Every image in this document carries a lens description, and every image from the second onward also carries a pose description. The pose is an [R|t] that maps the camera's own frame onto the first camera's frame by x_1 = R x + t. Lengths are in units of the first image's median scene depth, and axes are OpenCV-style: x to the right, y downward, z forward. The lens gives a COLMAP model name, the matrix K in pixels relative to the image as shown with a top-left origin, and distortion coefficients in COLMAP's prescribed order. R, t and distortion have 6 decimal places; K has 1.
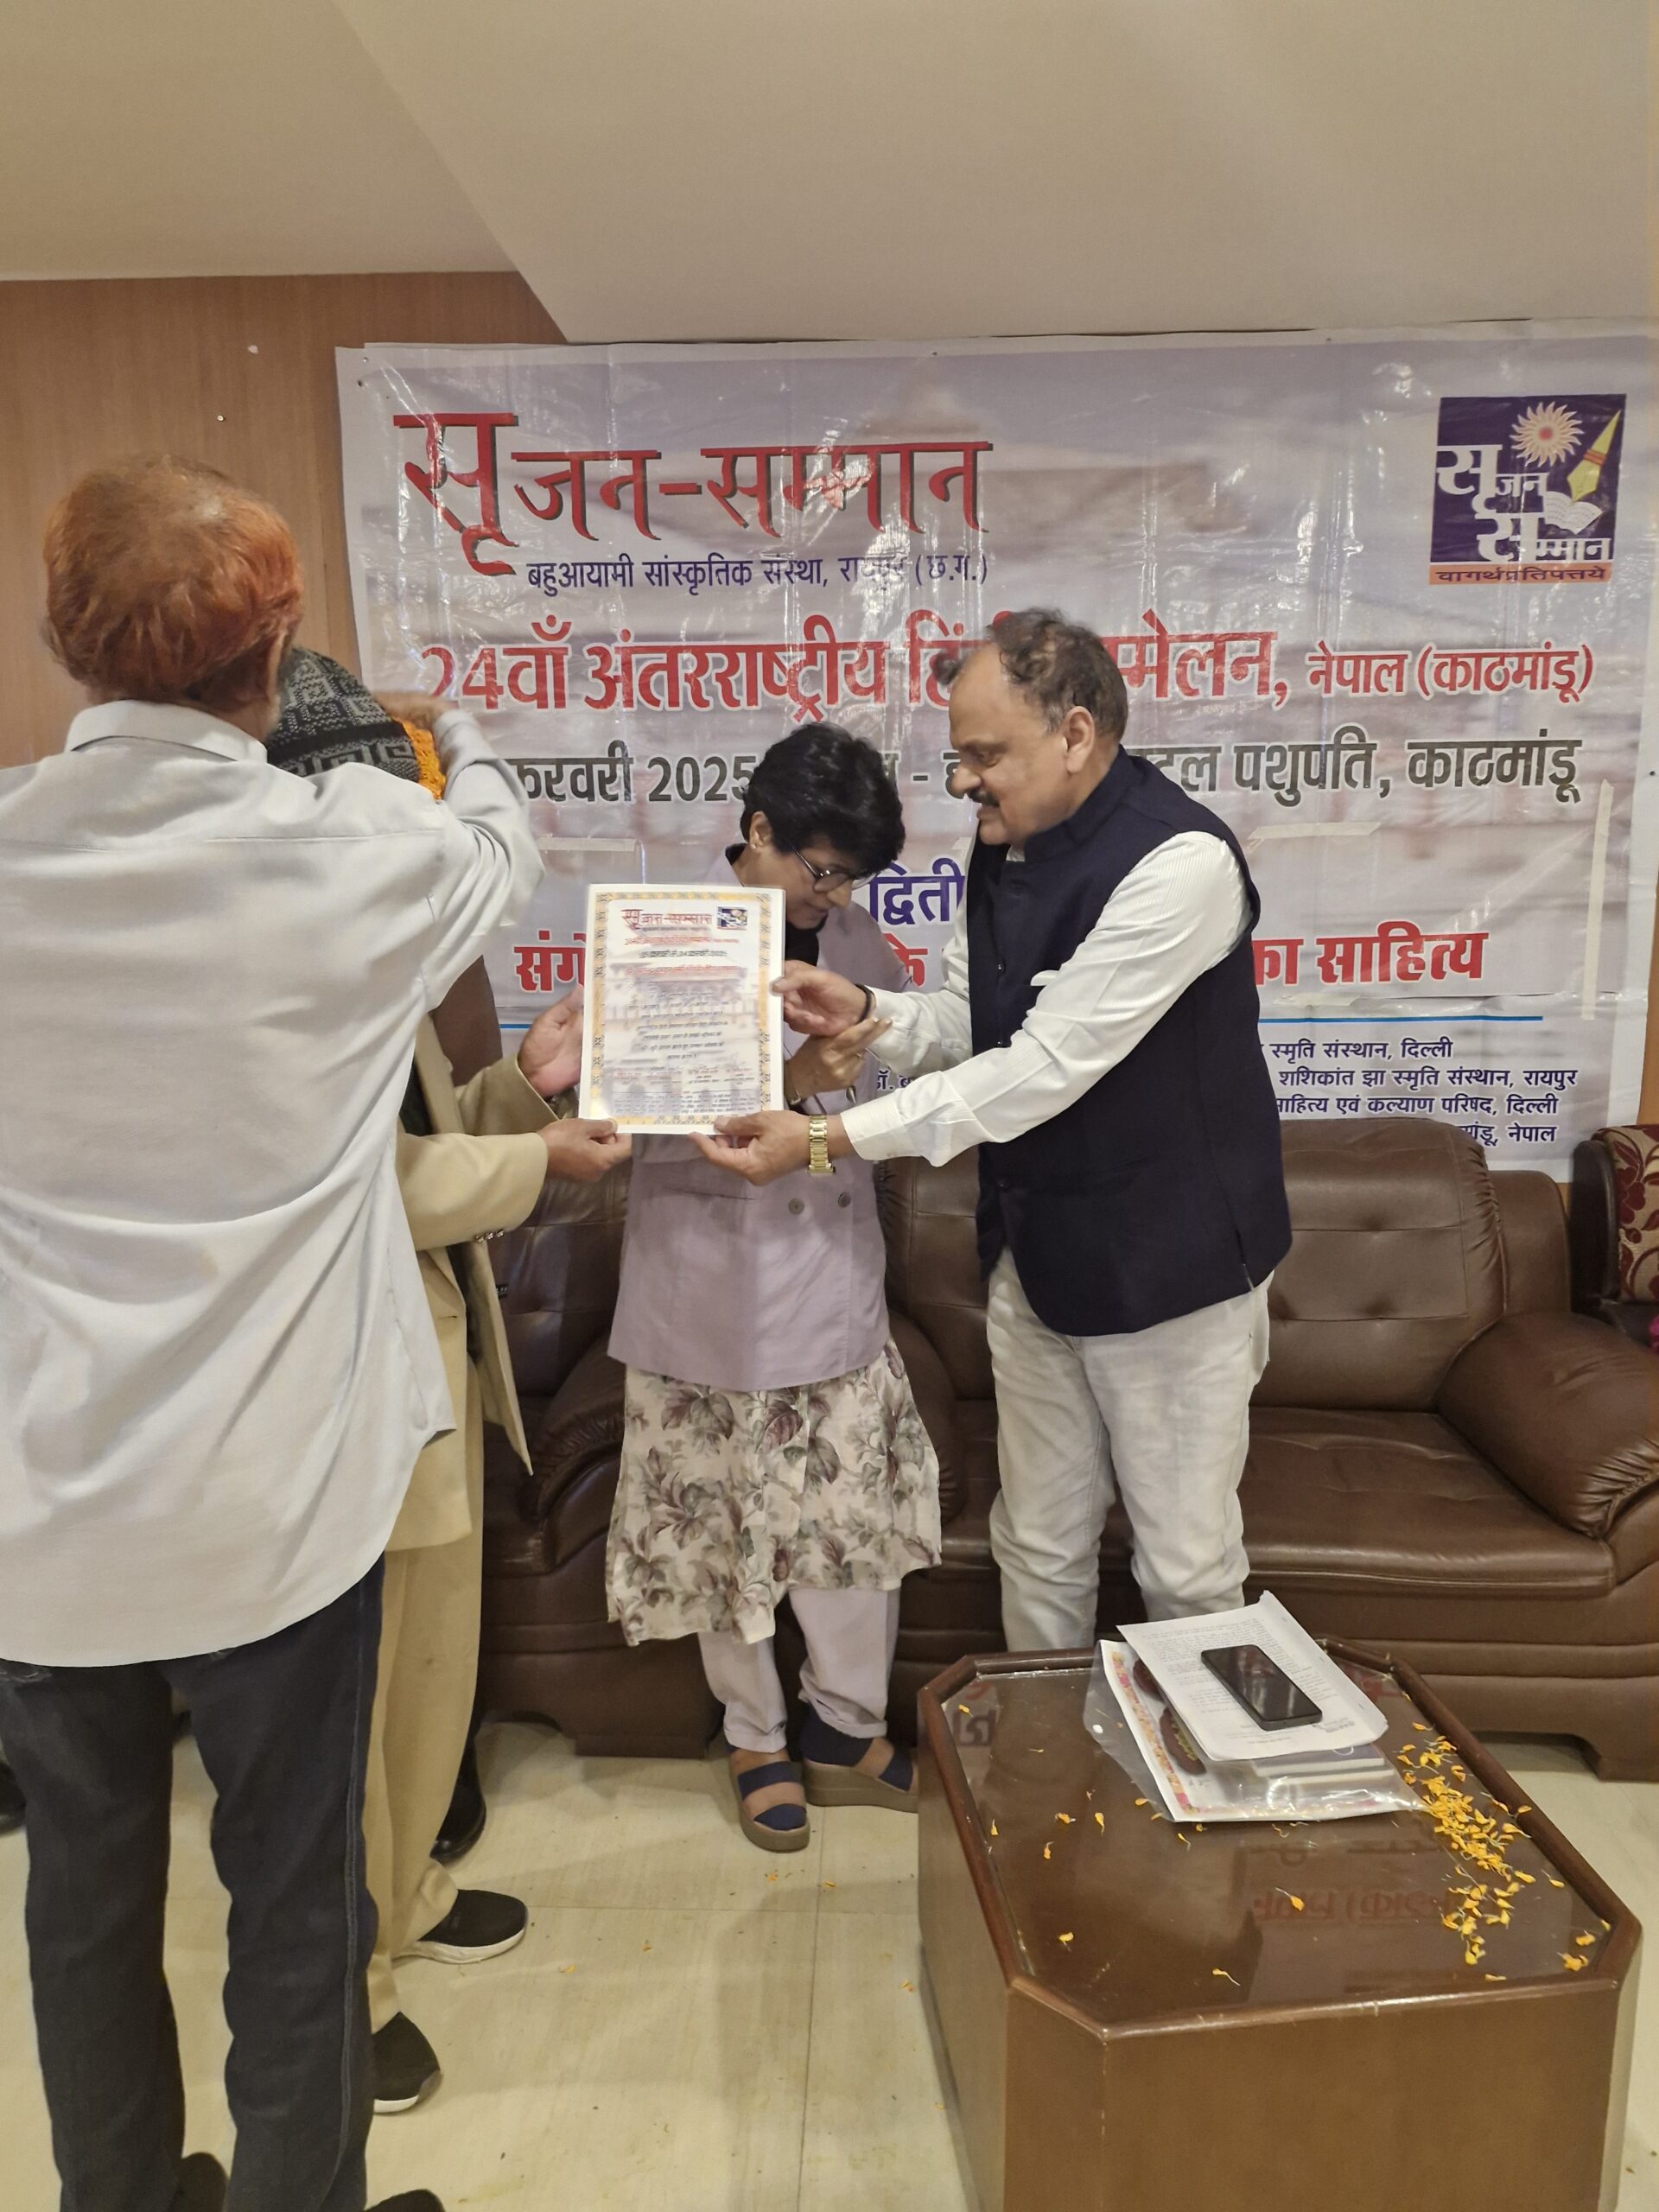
lens RADIAL K [[1510.5, 0, 827.2], [0, 1510.5, 1094.9], [0, 0, 1]] dist [0.086750, -0.099951]
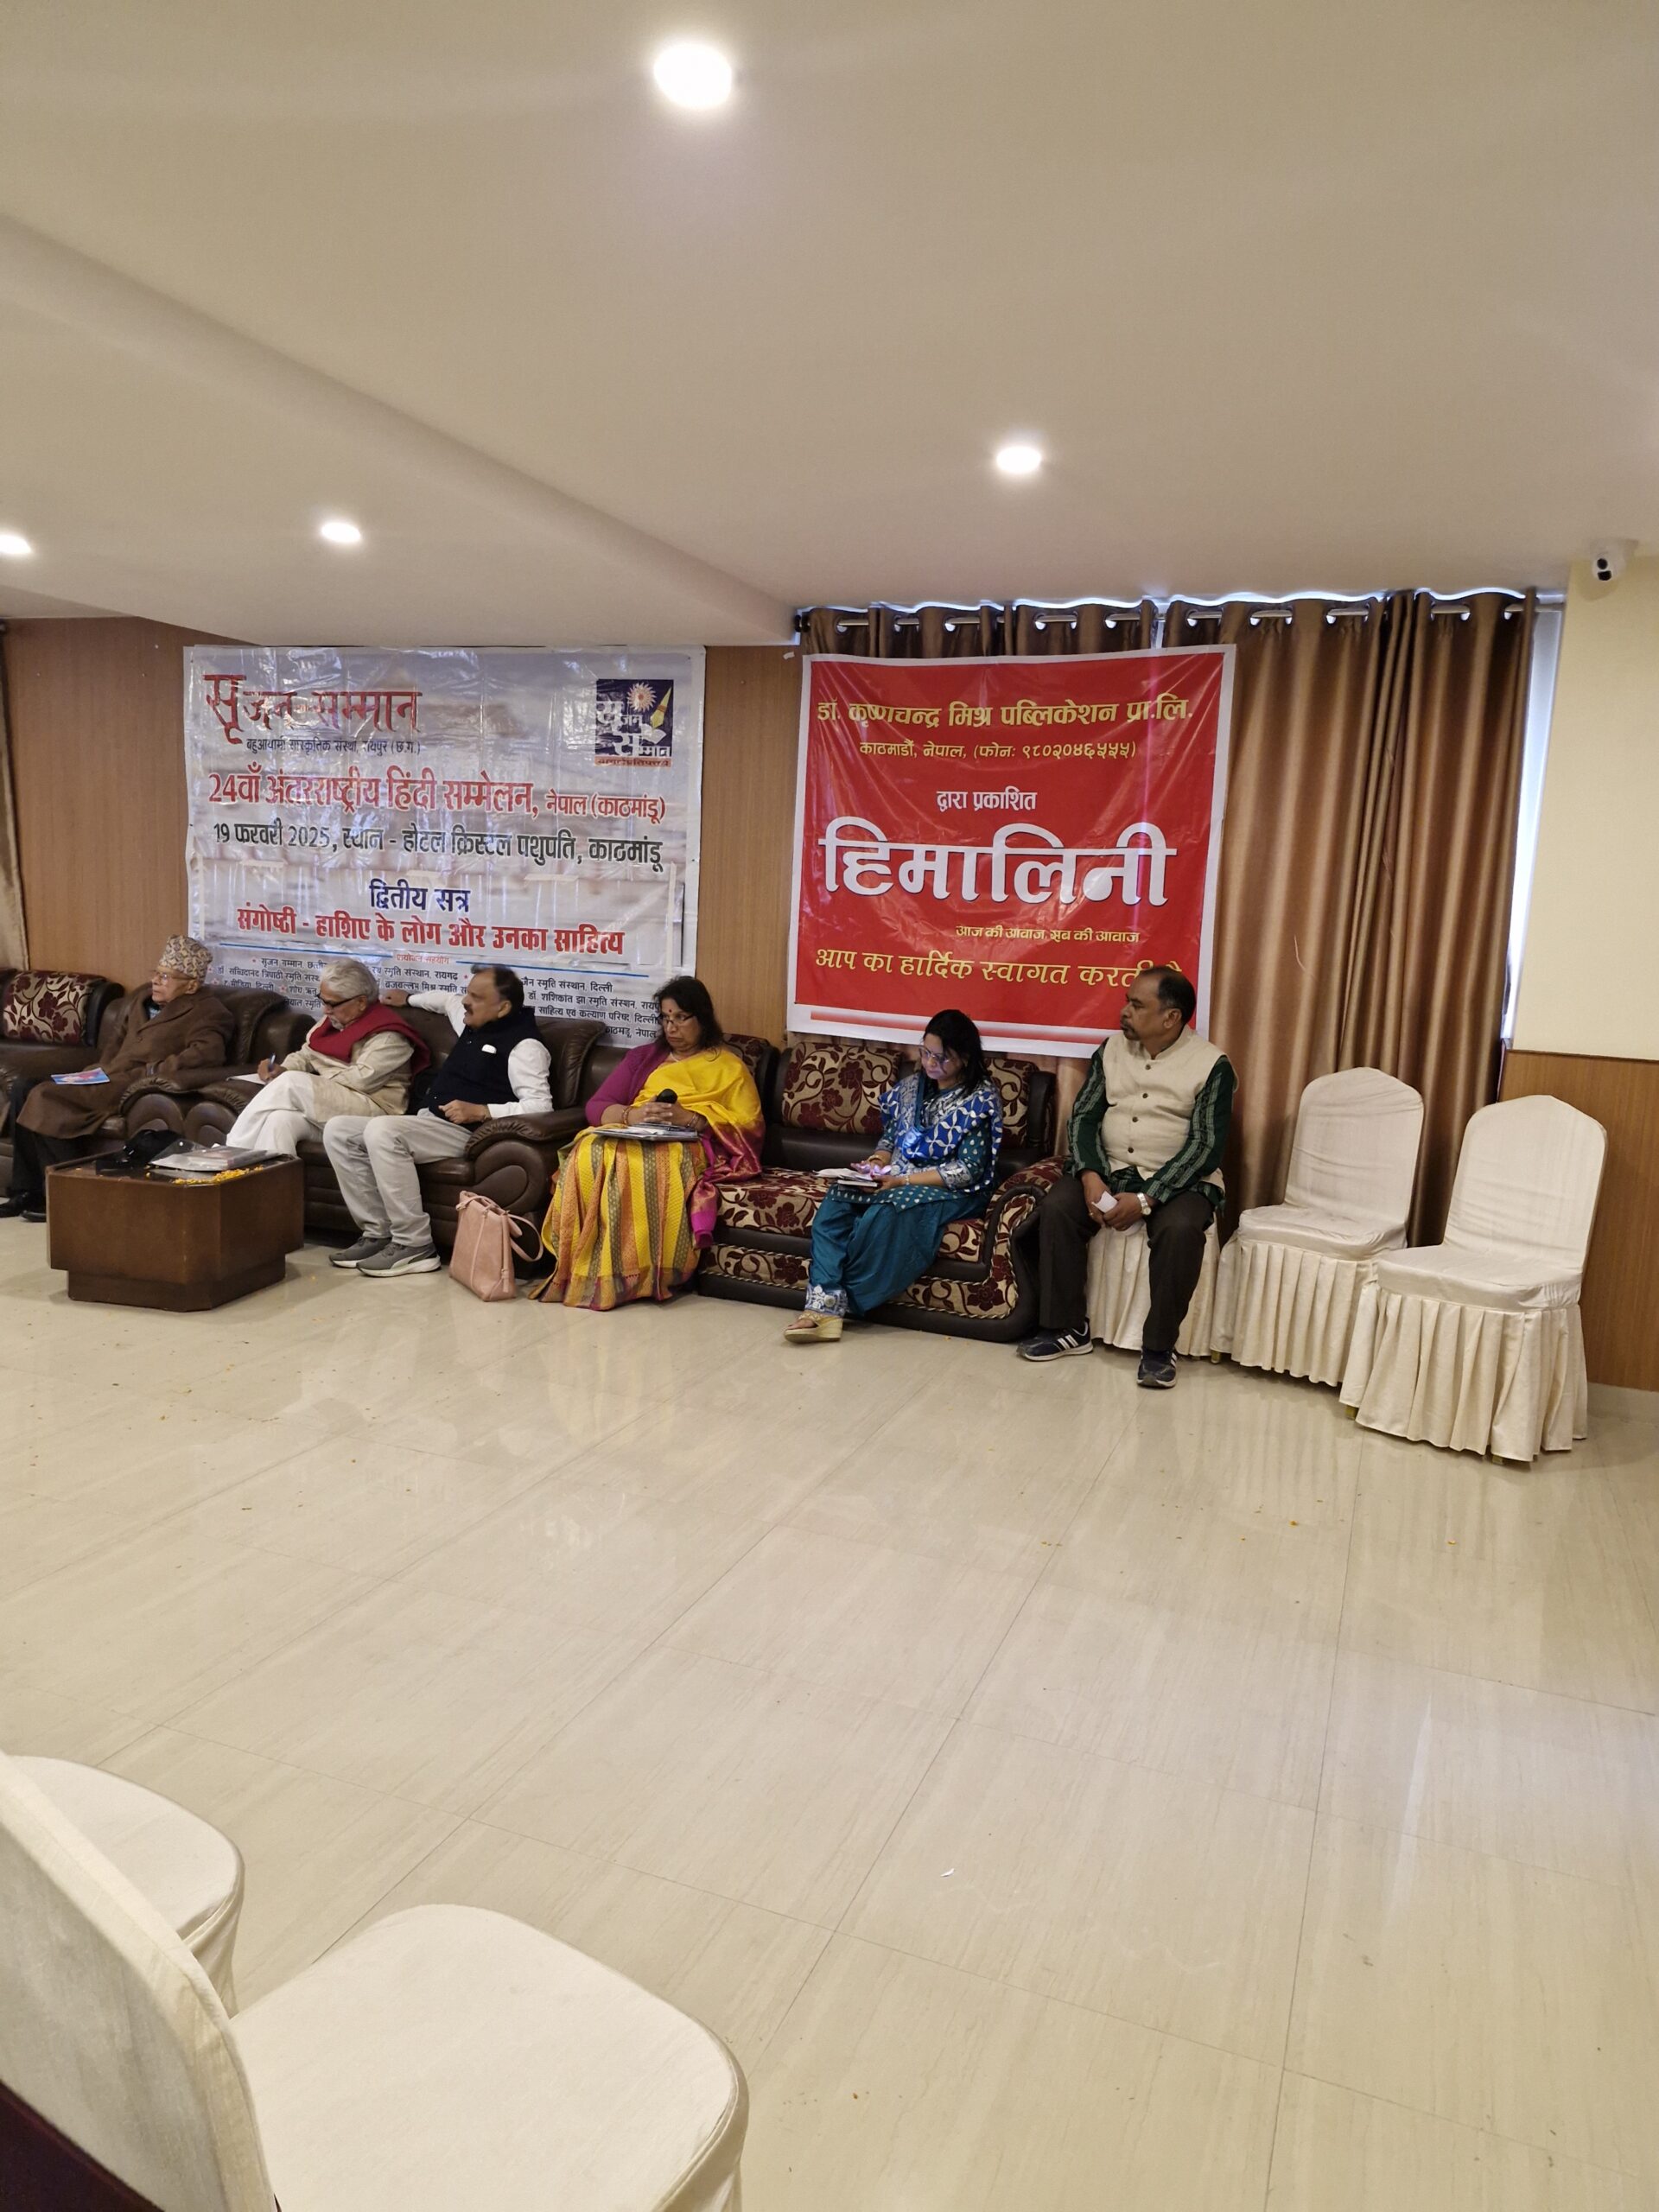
lens RADIAL K [[1510.5, 0, 848.4], [0, 1510.5, 1144.4], [0, 0, 1]] dist [0.086750, -0.099951]
pose [[0.945498, 0.107924, -0.307222, 1.414165], [-0.112919, 0.993603, 0.001528, 0.145279], [0.305421, 0.033246, 0.951637, -0.871108]]
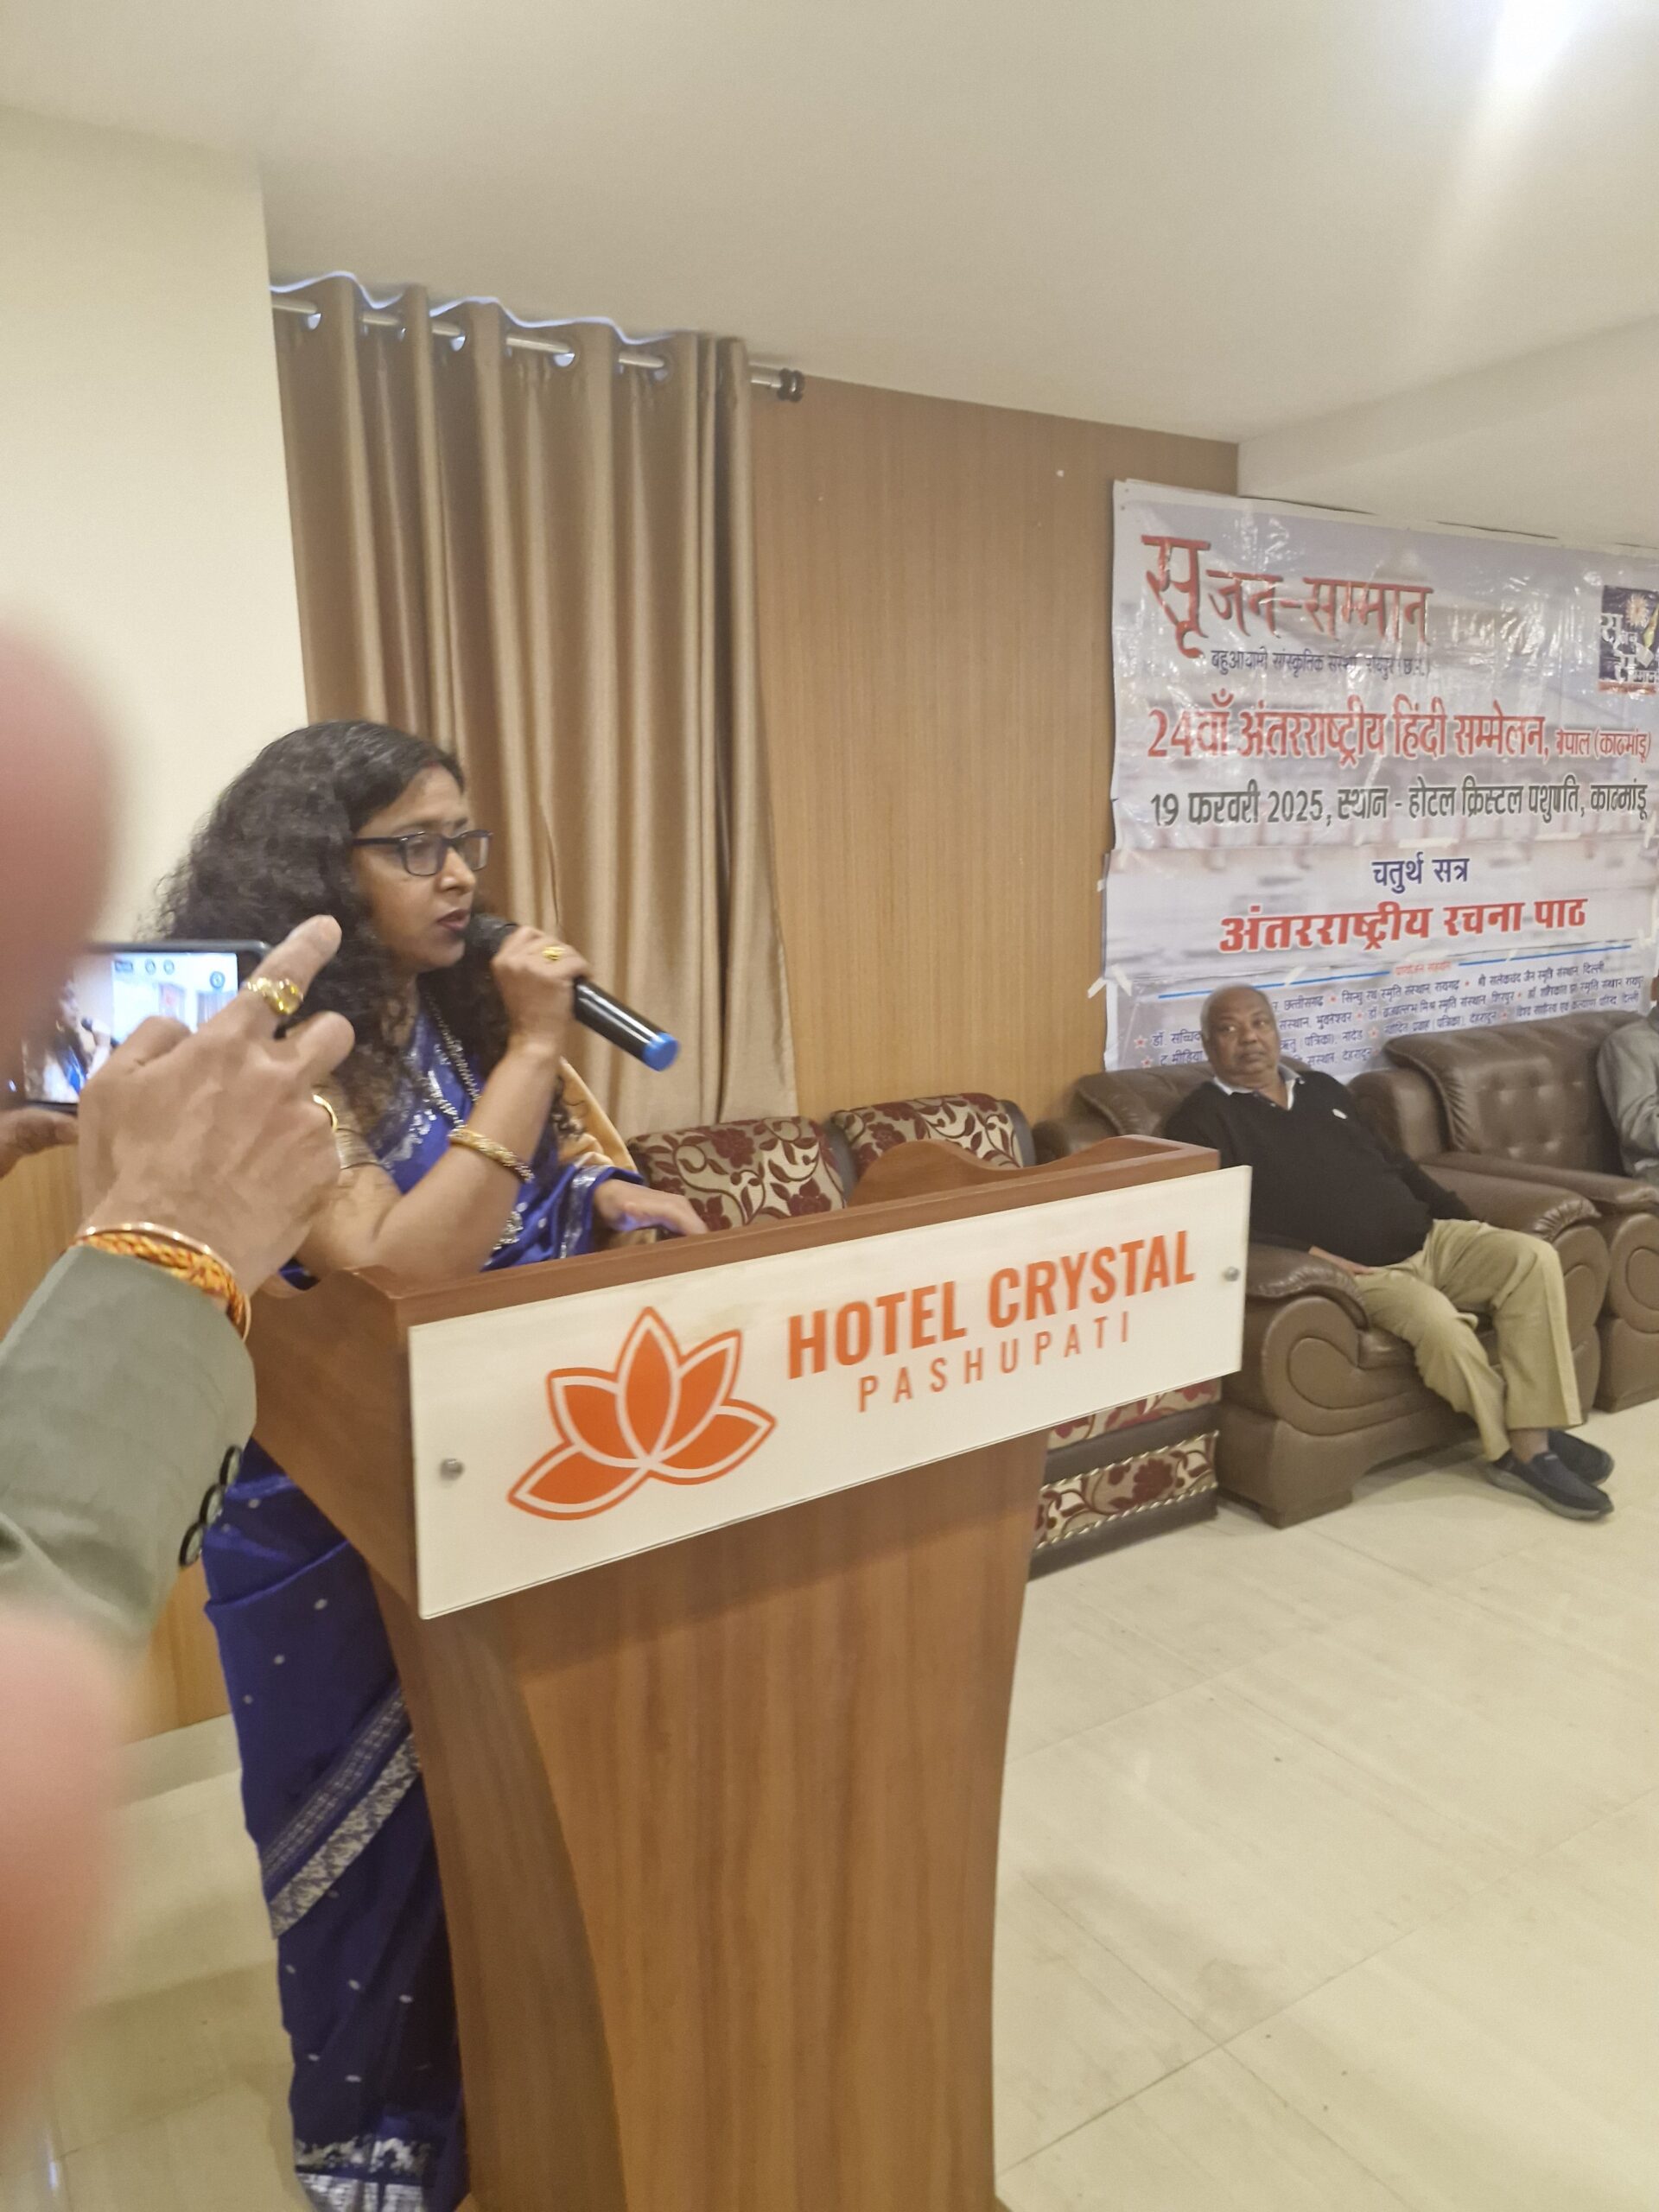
lens RADIAL K [[1510.5, 0, 818.4], [0, 1510.5, 1094.0], [0, 0, 1]] dist [0.086750, -0.099951]
pose [[0.832363, -0.101294, 0.544896, -1.277031], [0.116116, 0.993209, 0.007260, -0.005255], [-0.541931, 0.057228, 0.838472, 0.071308]]
